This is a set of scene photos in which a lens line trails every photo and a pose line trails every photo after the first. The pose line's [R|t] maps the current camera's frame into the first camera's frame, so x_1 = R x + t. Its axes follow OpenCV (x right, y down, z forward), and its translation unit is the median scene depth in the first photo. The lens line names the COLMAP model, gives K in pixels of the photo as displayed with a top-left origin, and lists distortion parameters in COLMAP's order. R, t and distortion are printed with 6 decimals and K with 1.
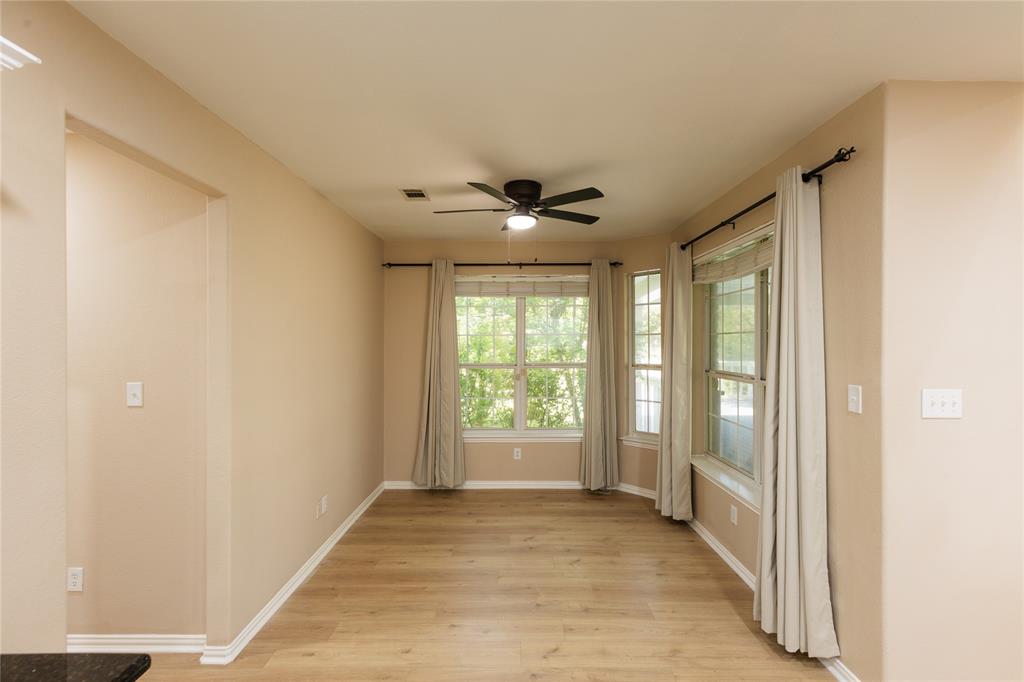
lens RADIAL K [[458.3, 0, 511.3], [0, 458.3, 342.2], [0, 0, 1]] dist [0.001802, 0.000392]
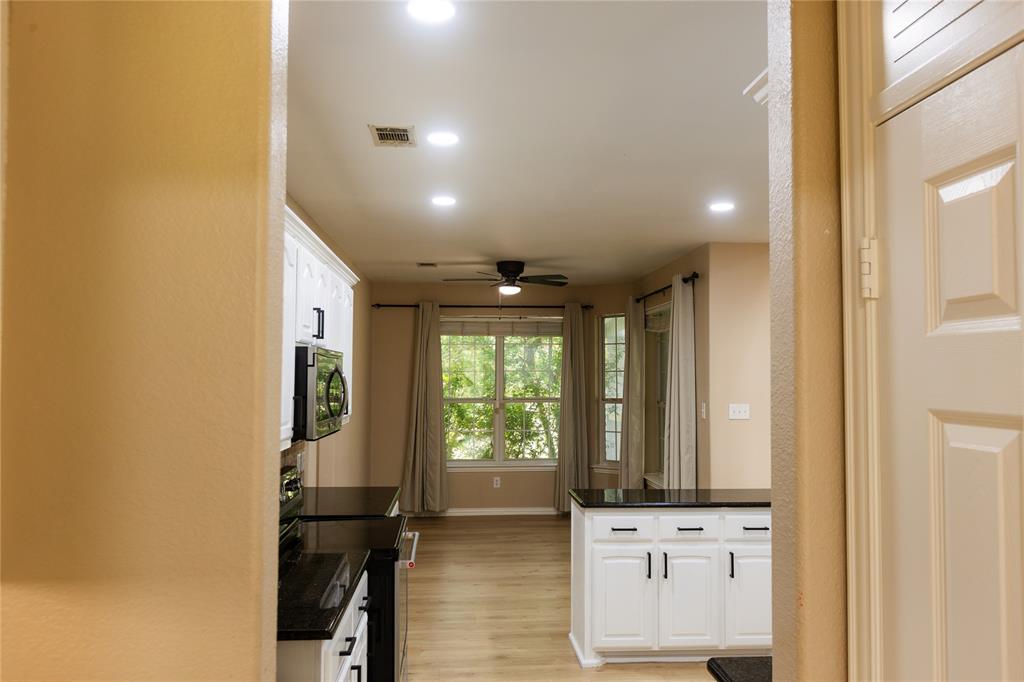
lens RADIAL K [[795.0, 0, 510.8], [0, 795.0, 340.7], [0, 0, 1]] dist [0.001979, -0.000324]
pose [[0.996317, 0.006301, 0.085519, -0.116050], [-0.002528, 0.999022, -0.044151, -0.005109], [-0.085714, 0.043772, 0.995358, -0.875841]]
